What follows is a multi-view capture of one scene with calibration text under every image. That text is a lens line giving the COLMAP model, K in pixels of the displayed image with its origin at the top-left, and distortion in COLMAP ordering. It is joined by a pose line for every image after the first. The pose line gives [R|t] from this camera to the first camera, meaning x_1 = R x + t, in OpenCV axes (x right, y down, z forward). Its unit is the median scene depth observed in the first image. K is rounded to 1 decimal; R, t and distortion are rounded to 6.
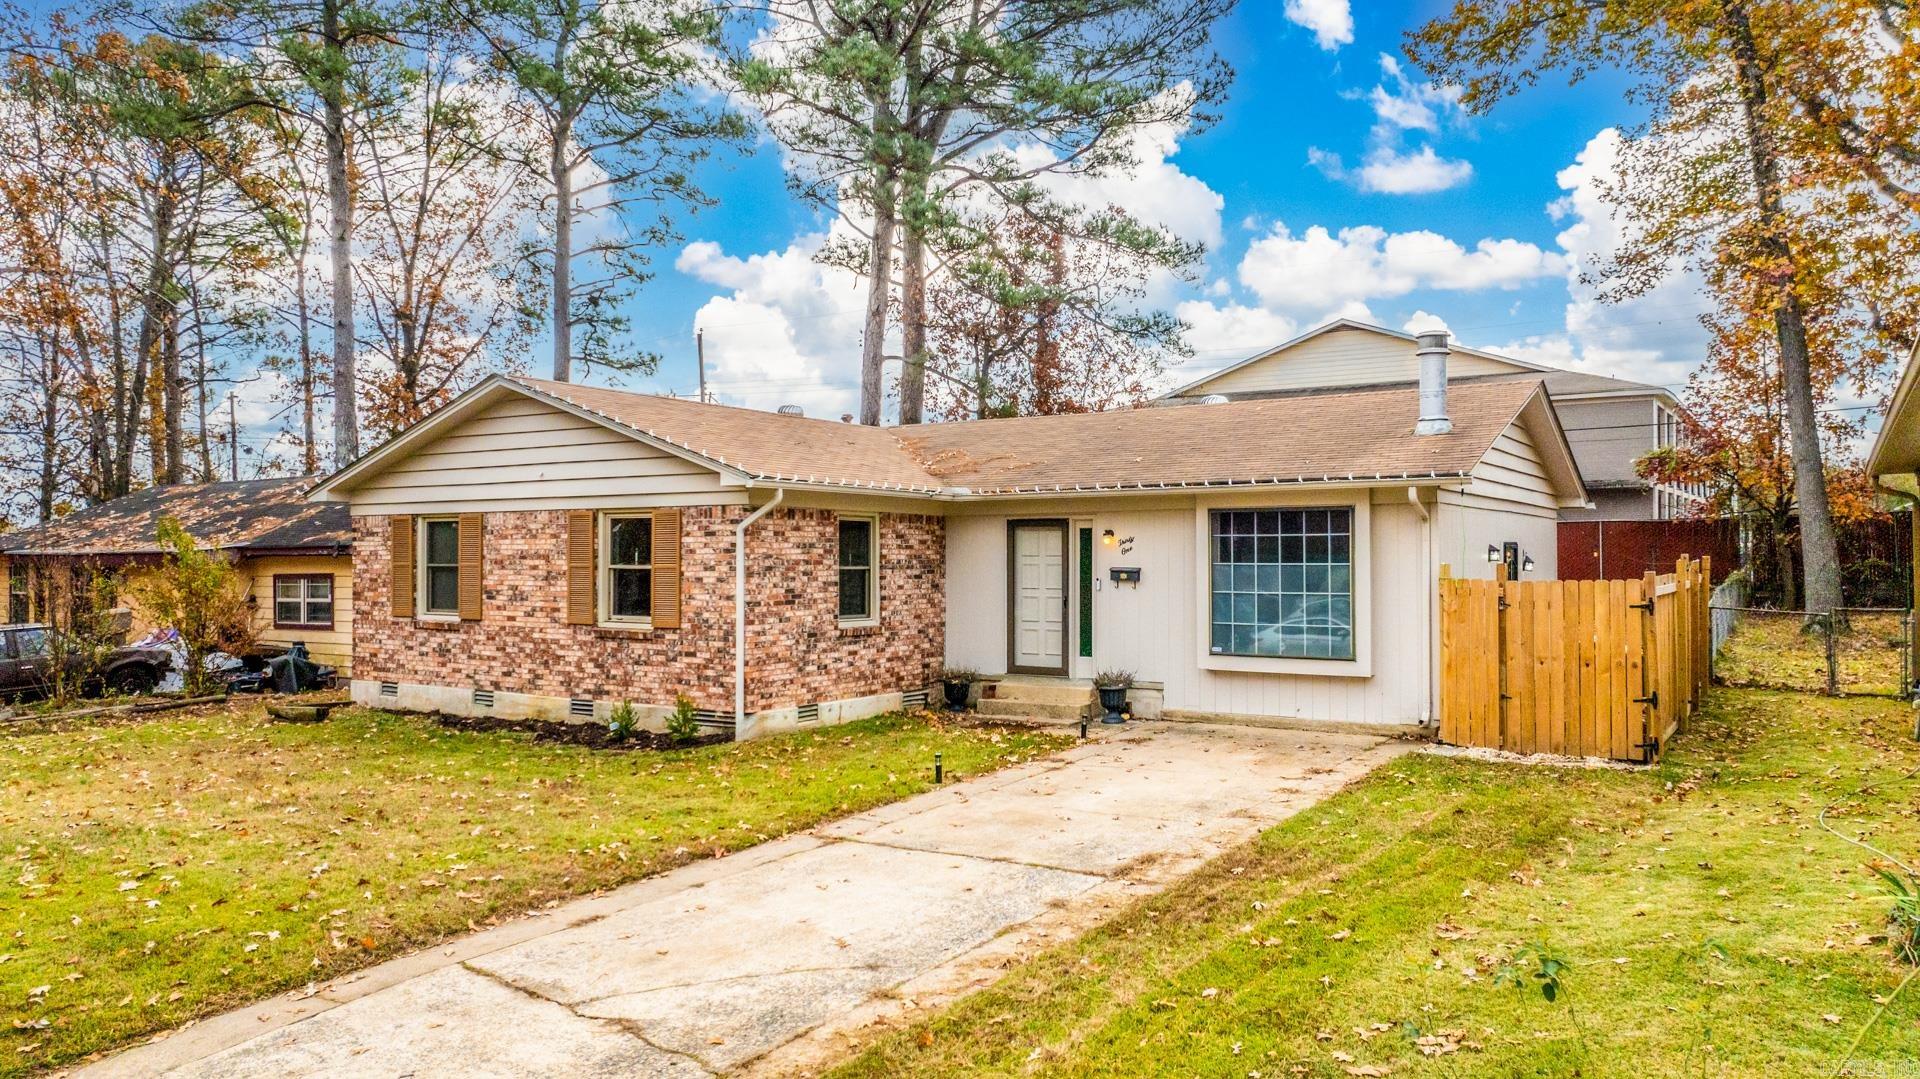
lens RADIAL K [[1333.2, 0, 960.0], [0, 1333.2, 539.5], [0, 0, 1]] dist [0.000720, 0.000610]
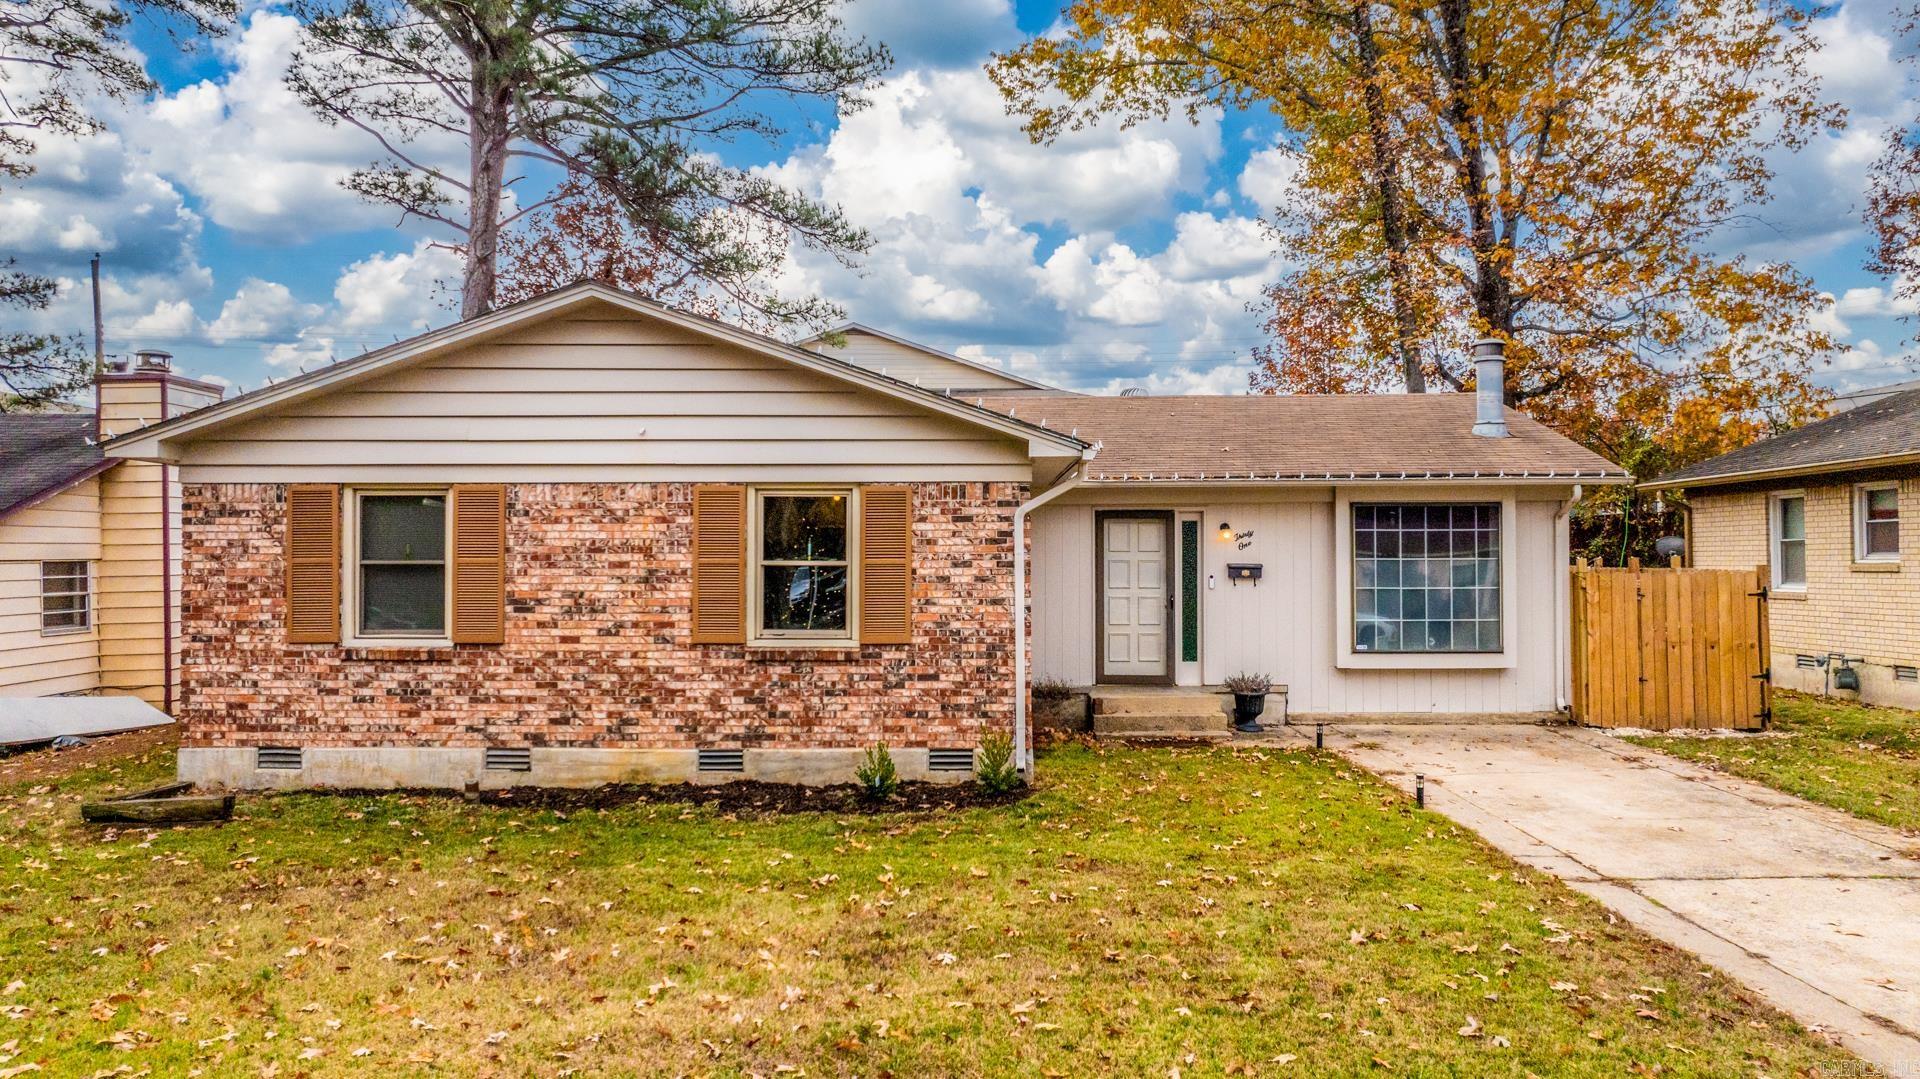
lens RADIAL K [[1357.6, 0, 960.0], [0, 1357.6, 539.5], [0, 0, 1]] dist [-0.012204, -0.003114]
pose [[0.839982, 0.008460, 0.542549, -0.562133], [-0.005917, 0.999962, -0.006430, 0.011505], [-0.542583, 0.002191, 0.840000, 0.315586]]
